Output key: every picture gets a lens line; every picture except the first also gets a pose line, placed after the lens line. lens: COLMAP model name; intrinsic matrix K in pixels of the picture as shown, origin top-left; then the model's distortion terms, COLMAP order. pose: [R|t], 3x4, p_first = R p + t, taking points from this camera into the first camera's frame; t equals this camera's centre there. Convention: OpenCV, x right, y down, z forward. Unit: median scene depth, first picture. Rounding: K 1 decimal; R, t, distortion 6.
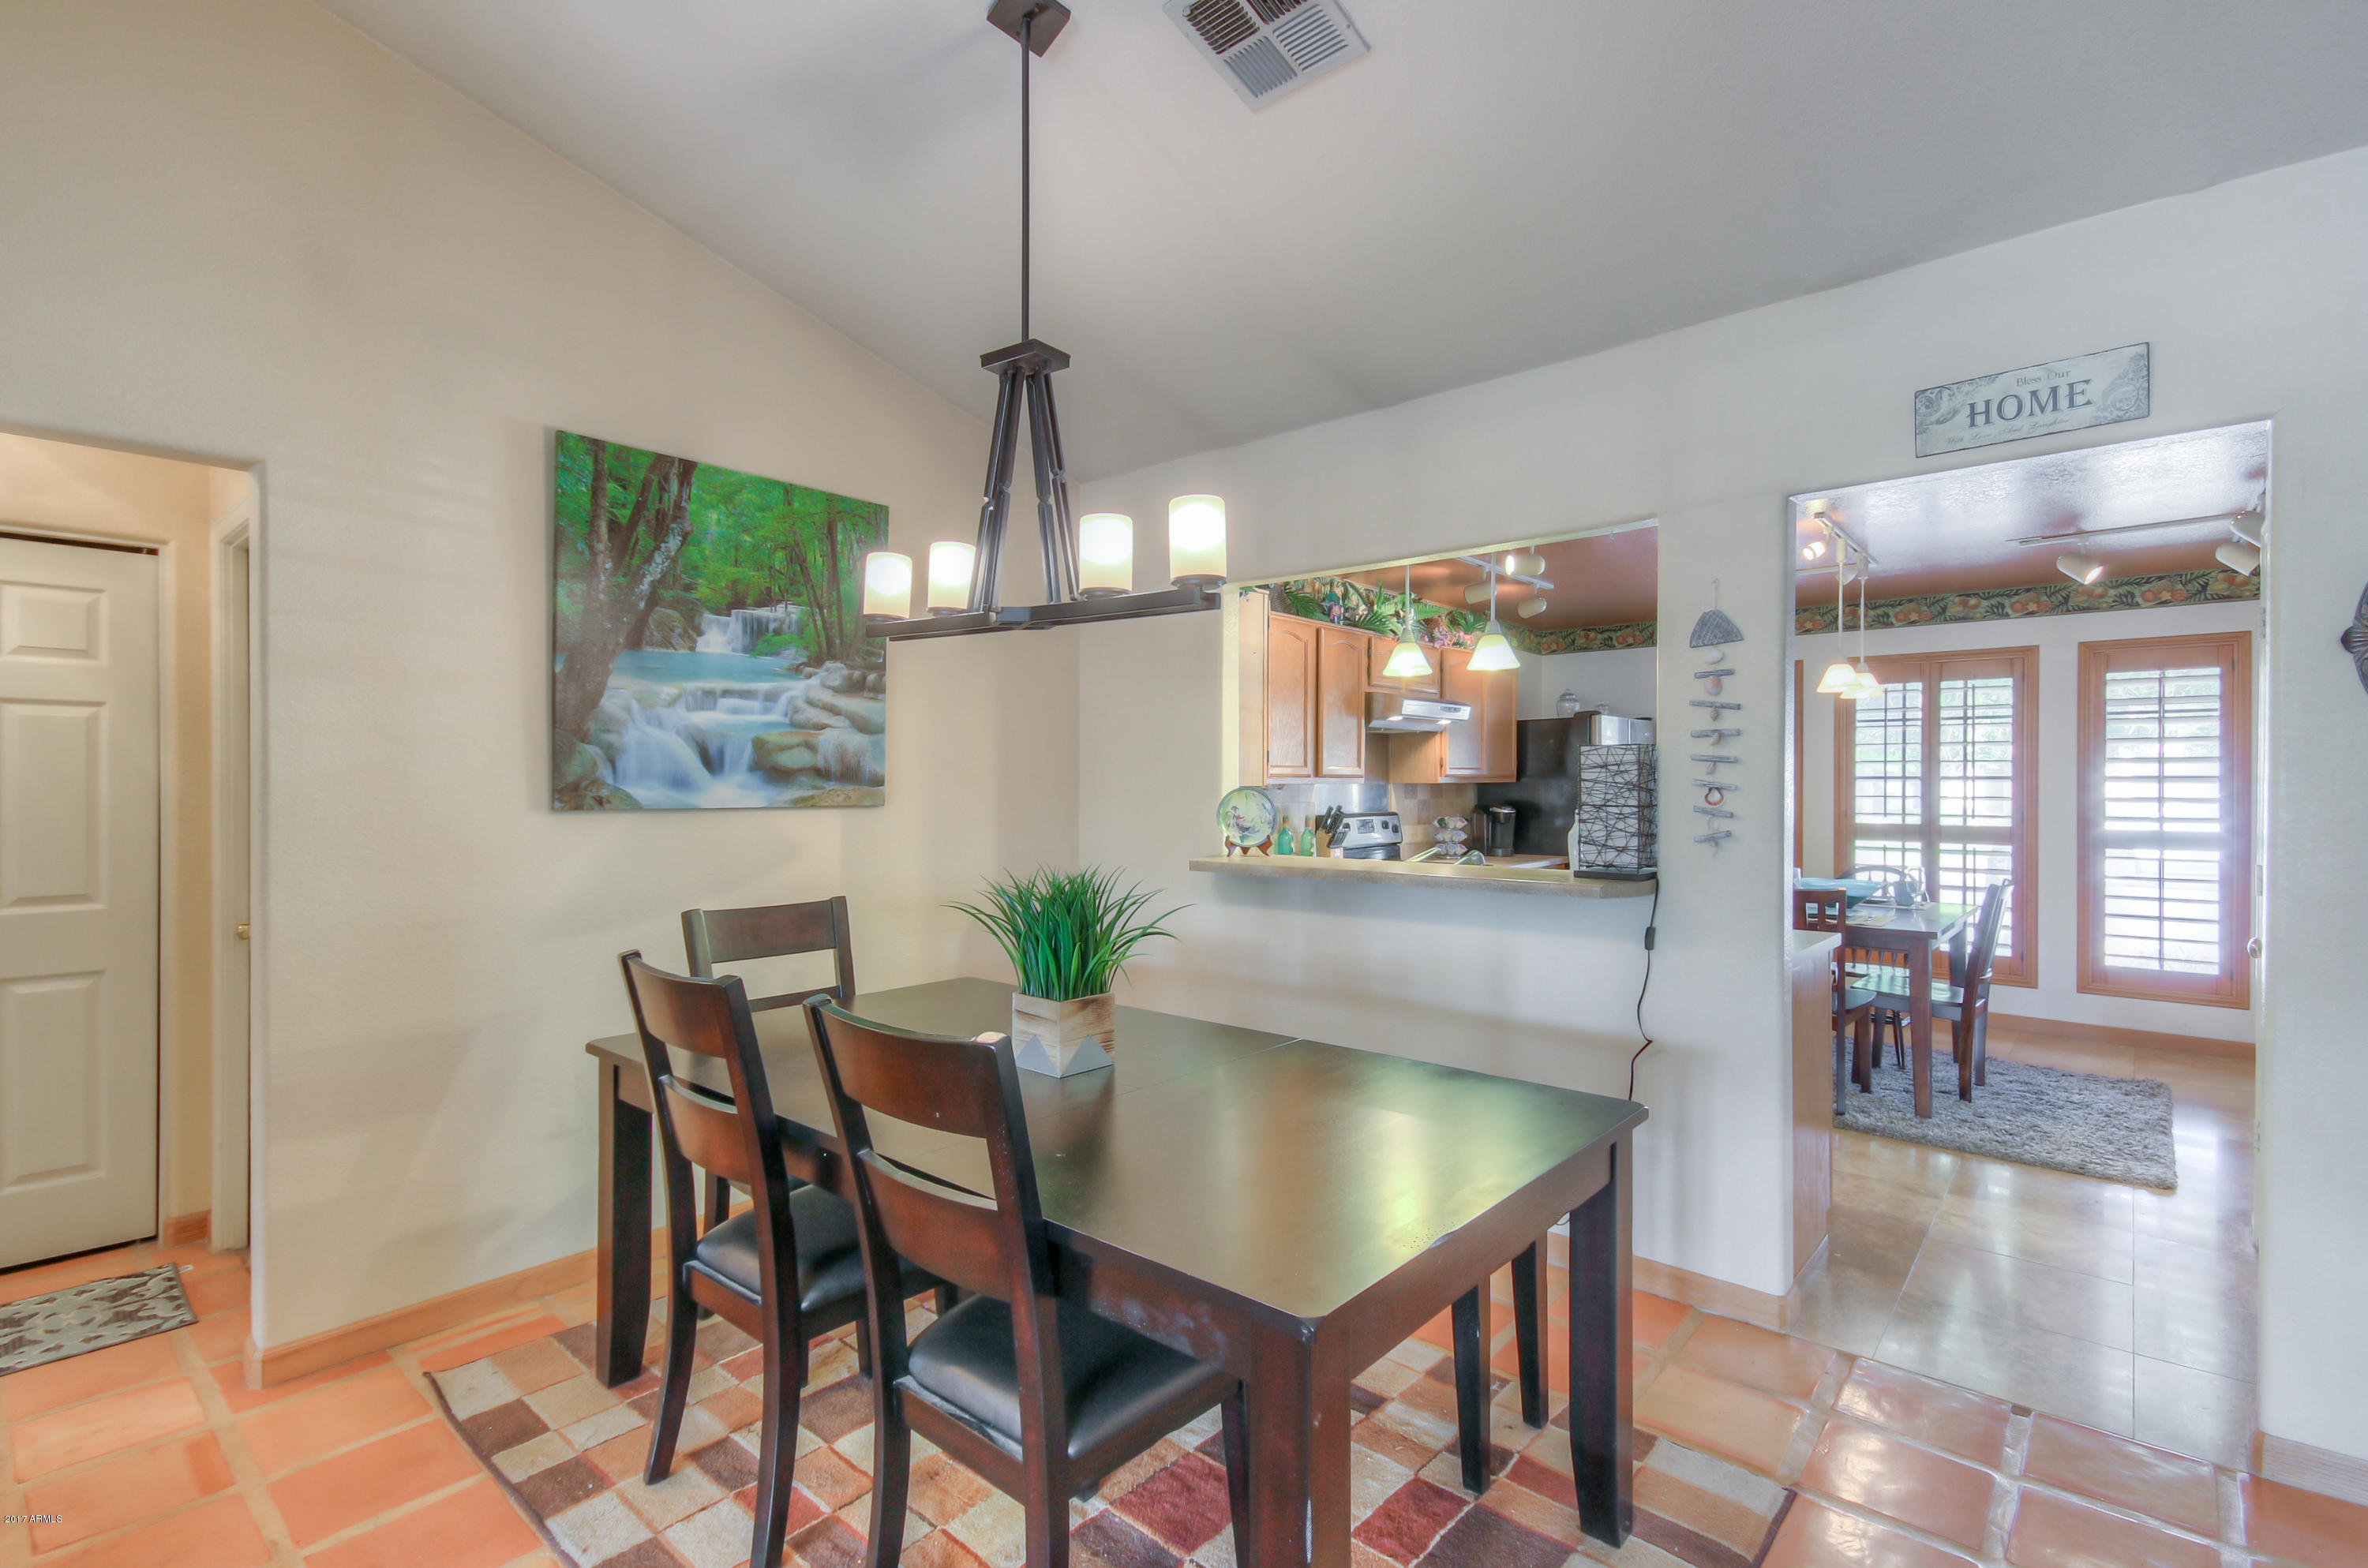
lens RADIAL K [[1078.7, 0, 1245.6], [0, 1078.7, 778.9], [0, 0, 1]] dist [0.015116, -0.002910]
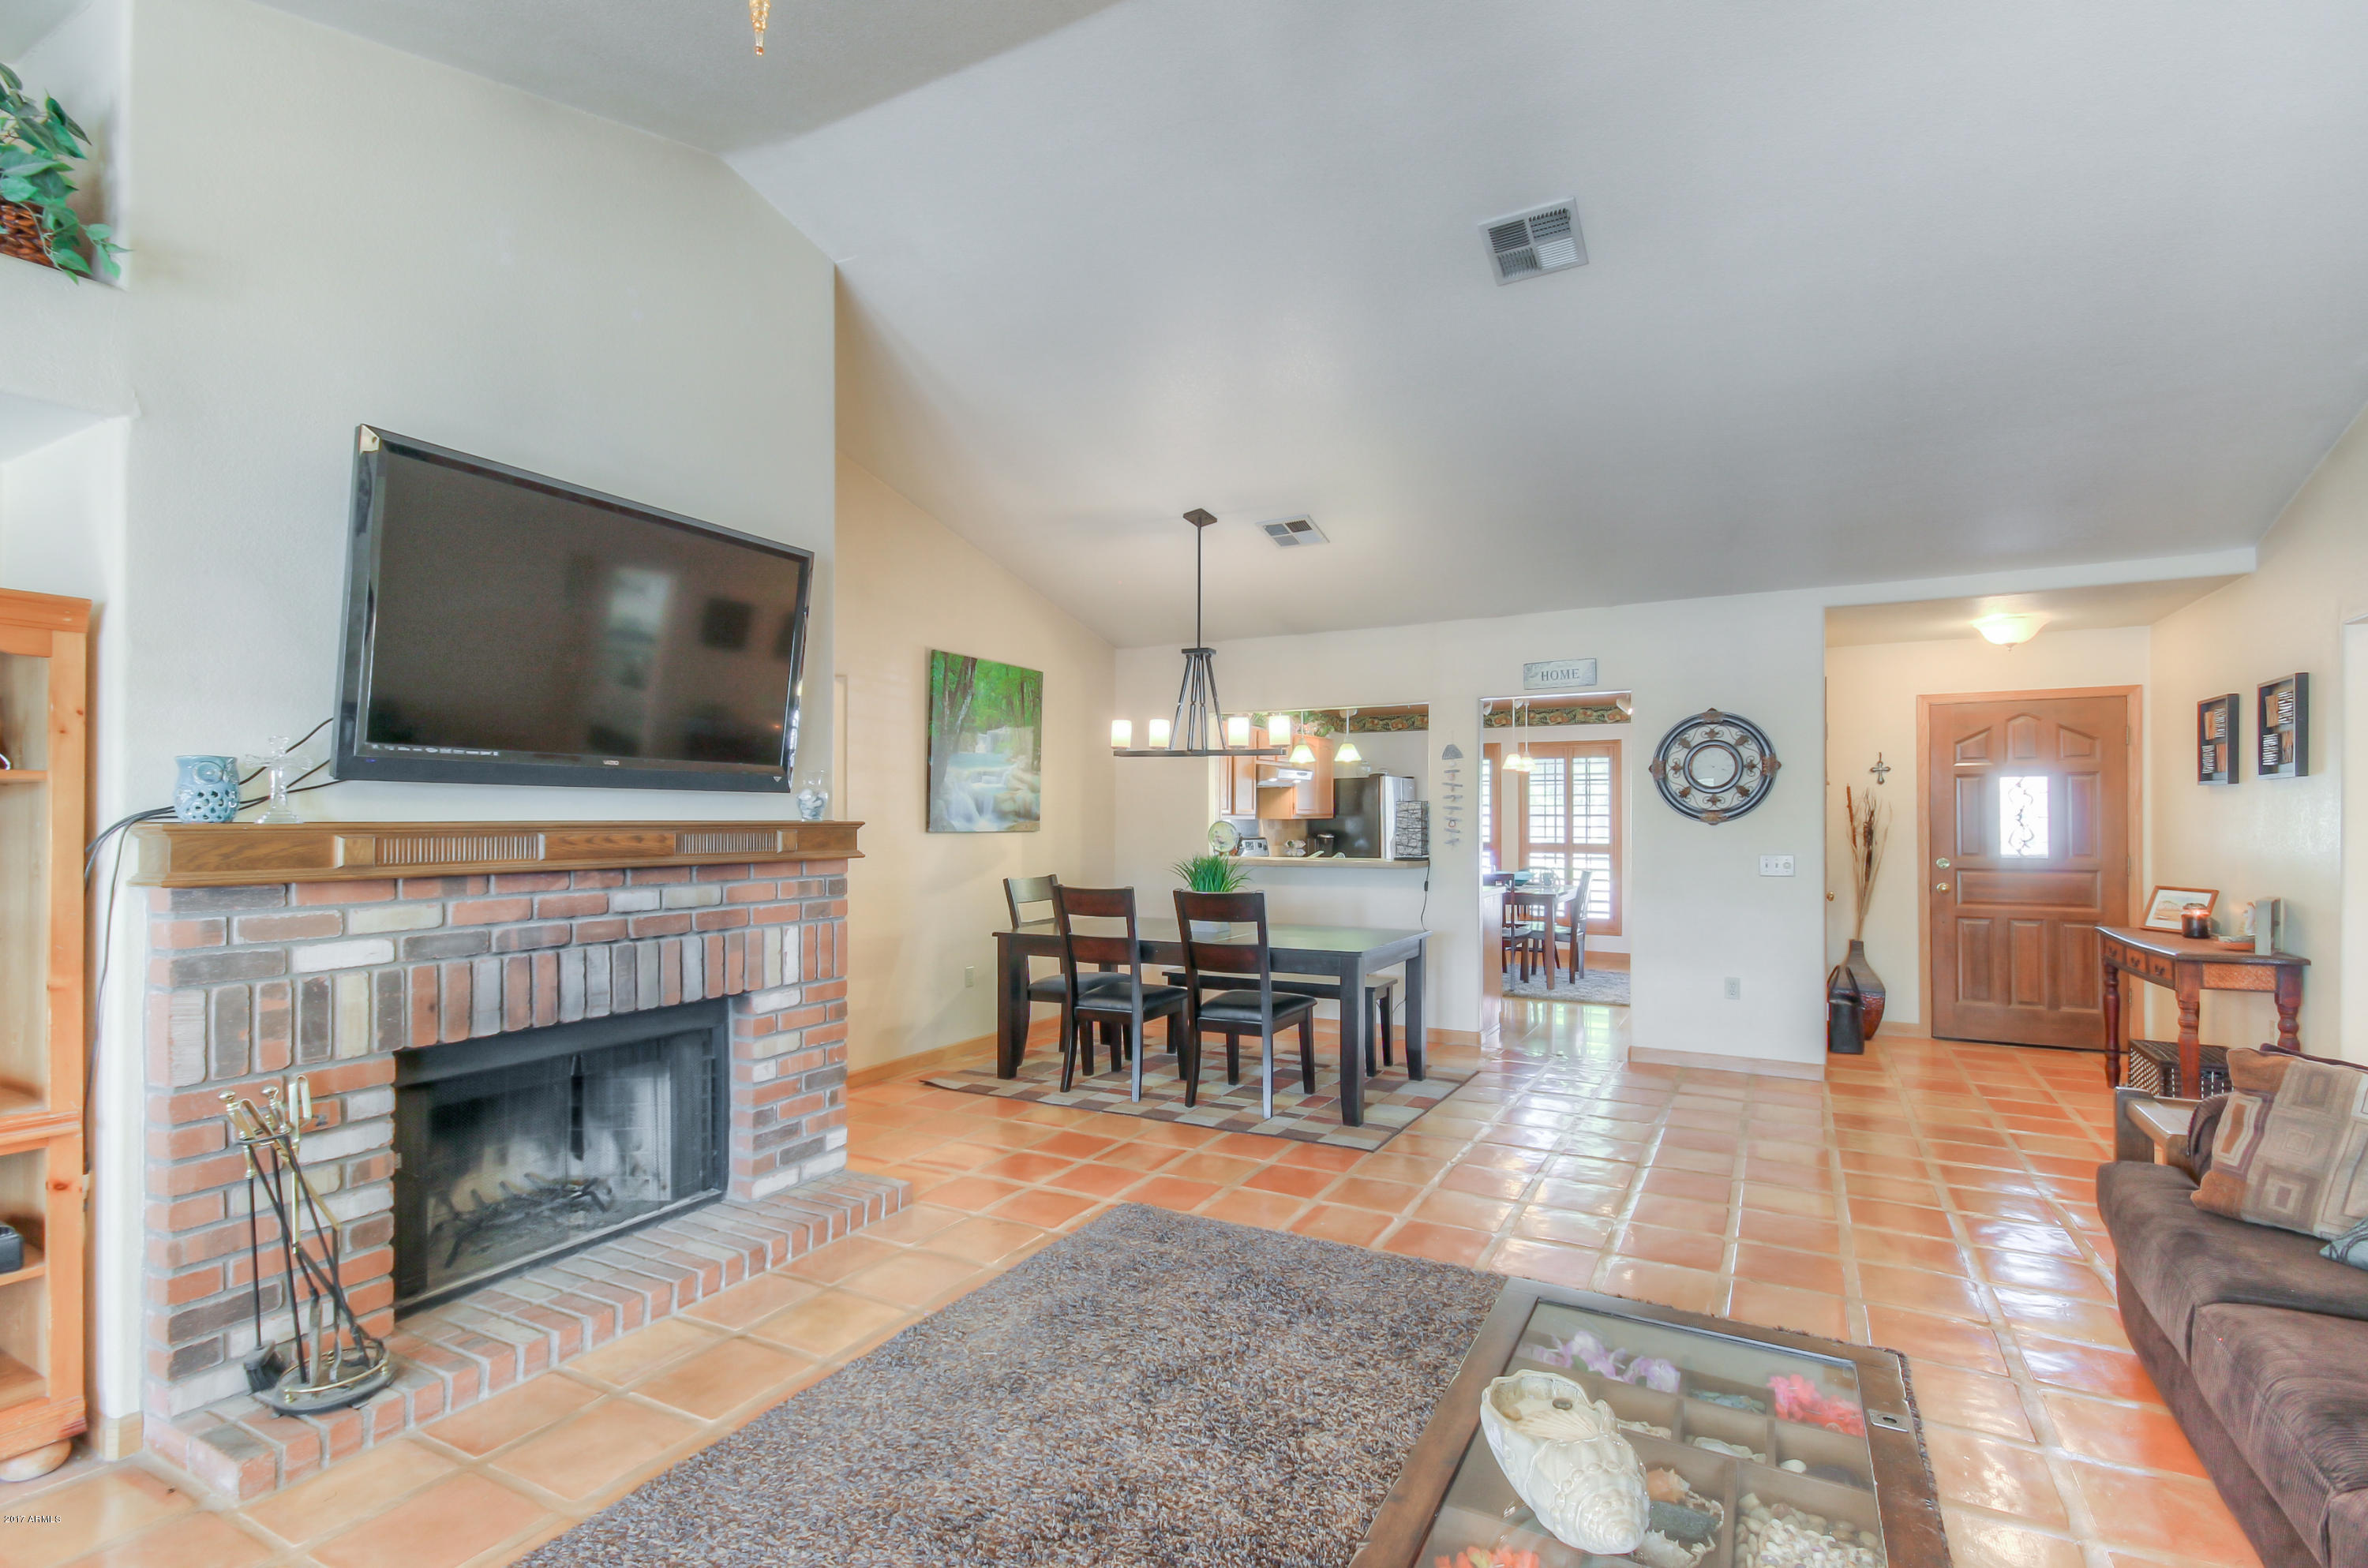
lens RADIAL K [[1078.7, 0, 1266.8], [0, 1078.7, 798.0], [0, 0, 1]] dist [0.015116, -0.002910]
pose [[0.970646, 0.002822, 0.240497, -0.374212], [0.001243, 0.999859, -0.016750, -0.000378], [-0.240511, 0.016557, 0.970505, -0.846511]]
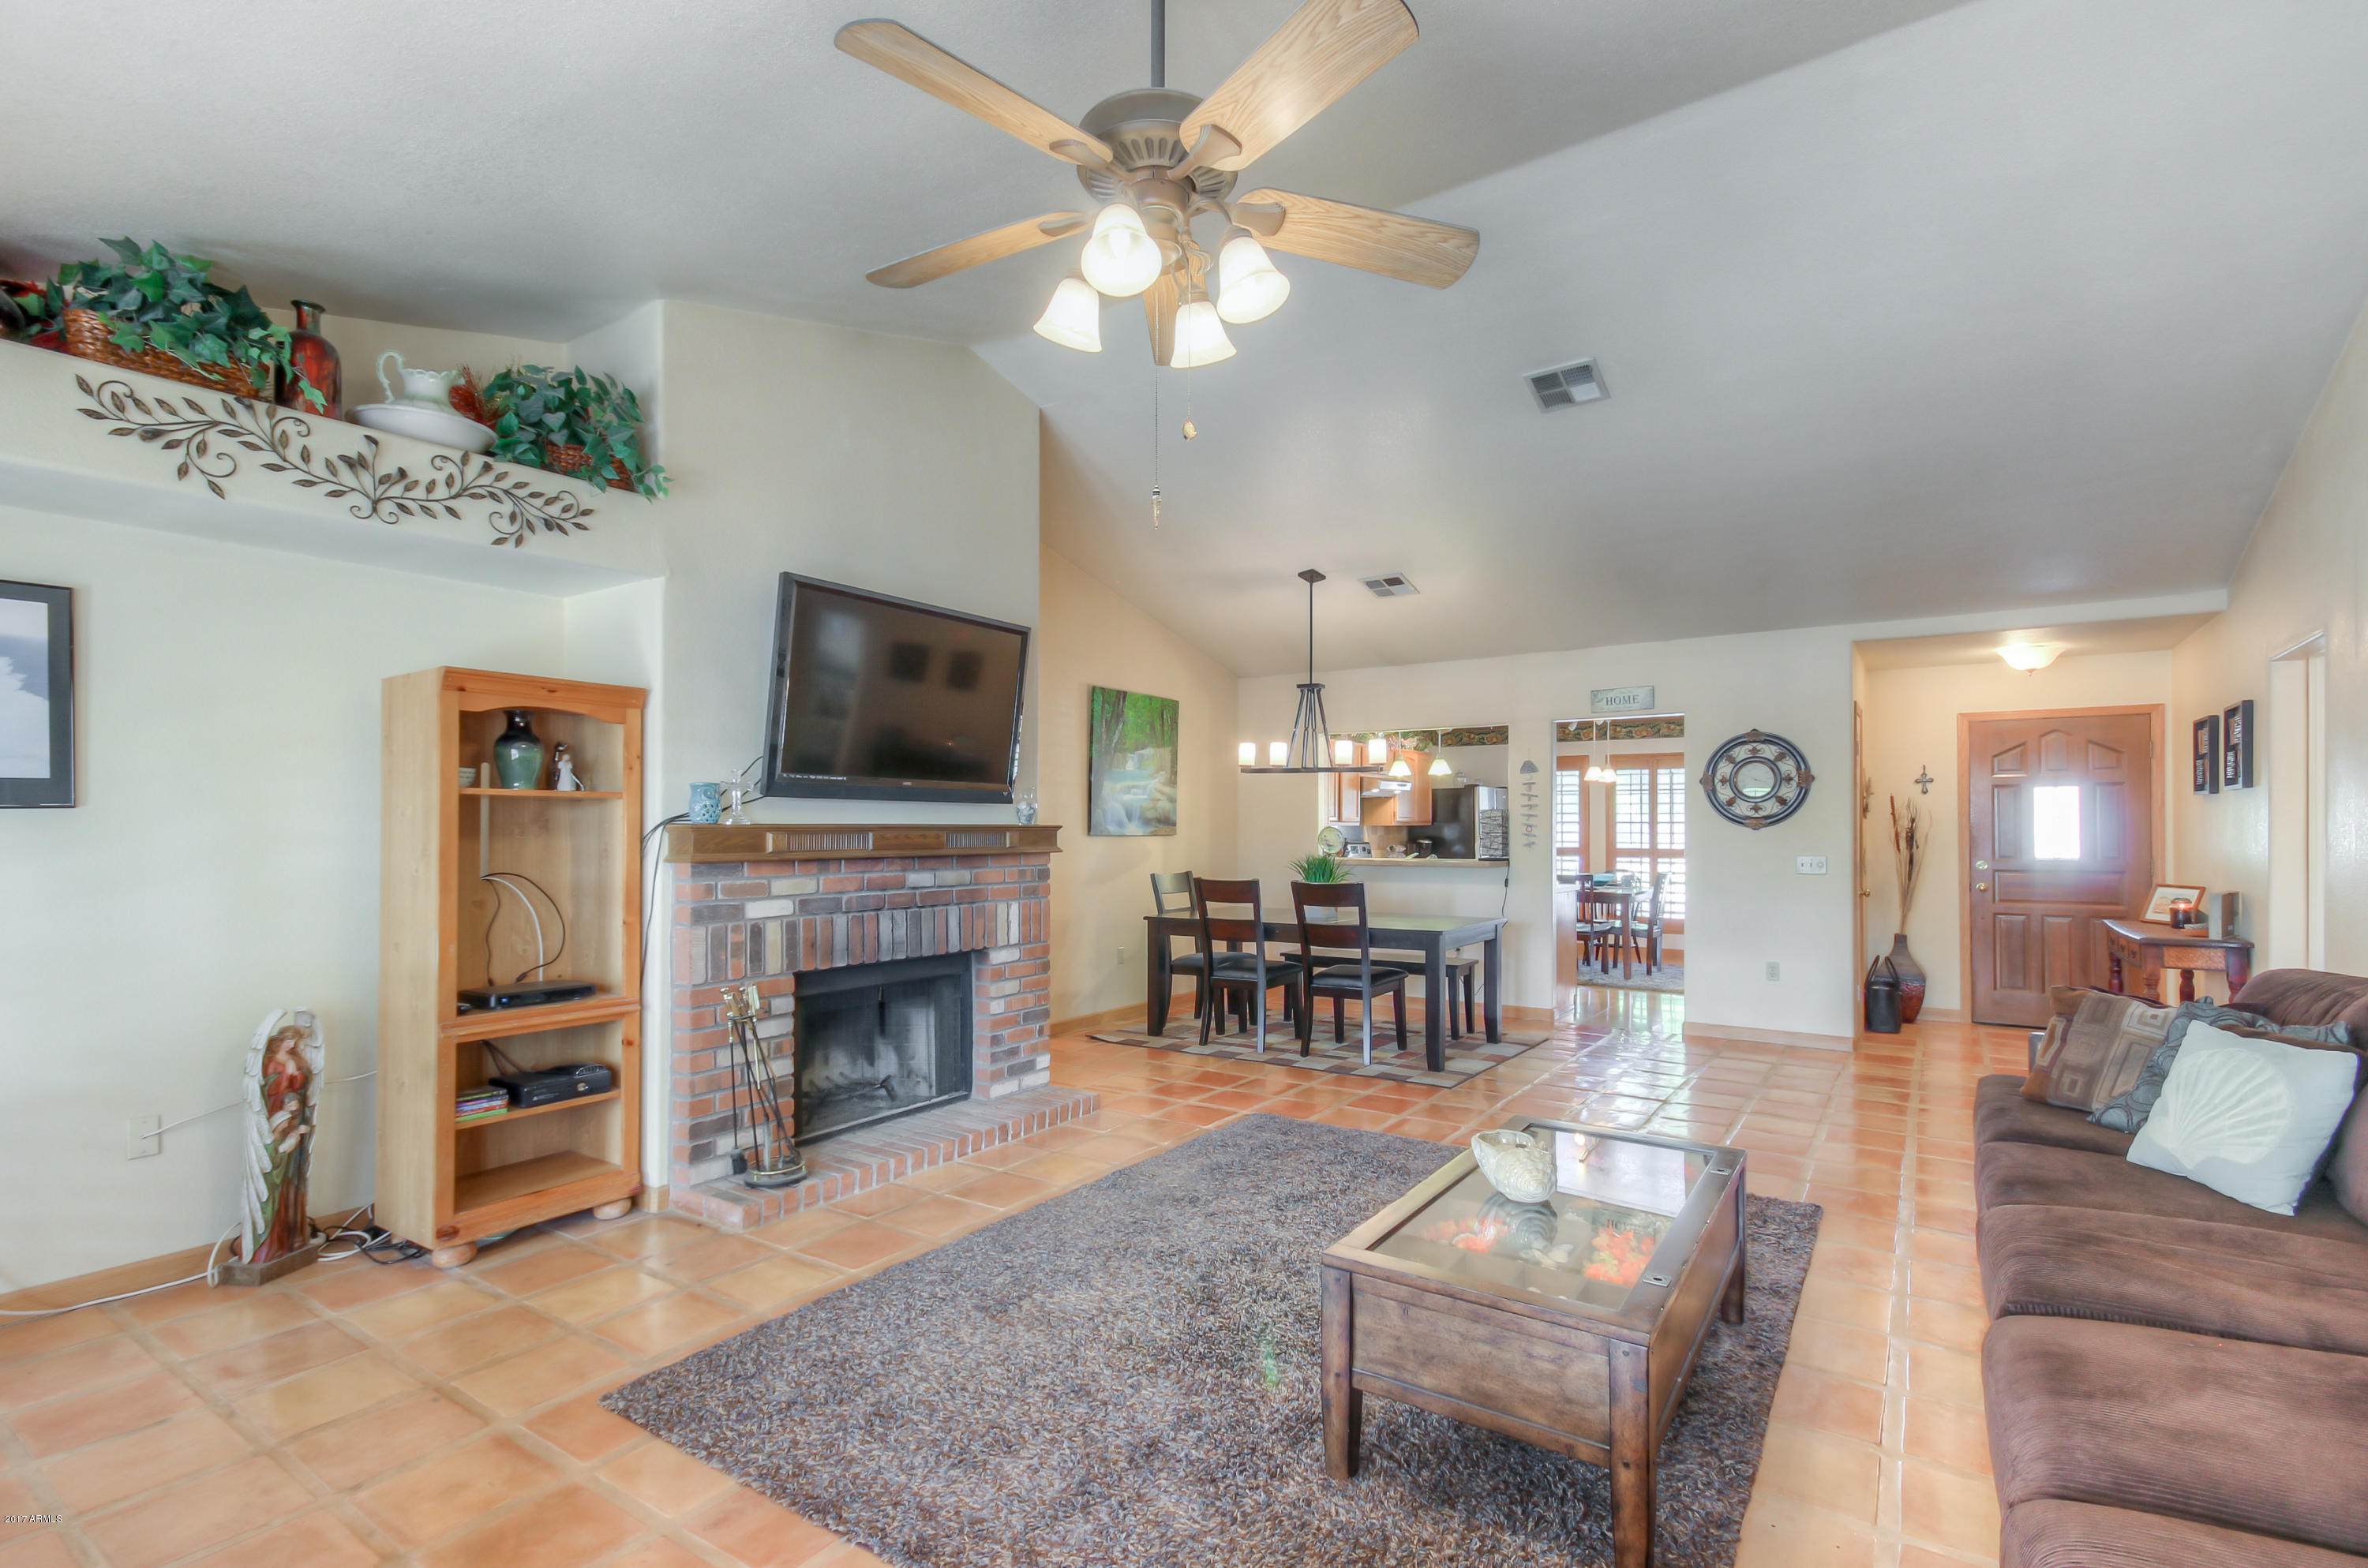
lens RADIAL K [[1078.7, 0, 1263.9], [0, 1078.7, 817.6], [0, 0, 1]] dist [0.015116, -0.002910]
pose [[0.990092, 0.000041, 0.140417, -0.435683], [0.000869, 0.999979, -0.006419, 0.003471], [-0.140414, 0.006477, 0.990072, -1.143631]]
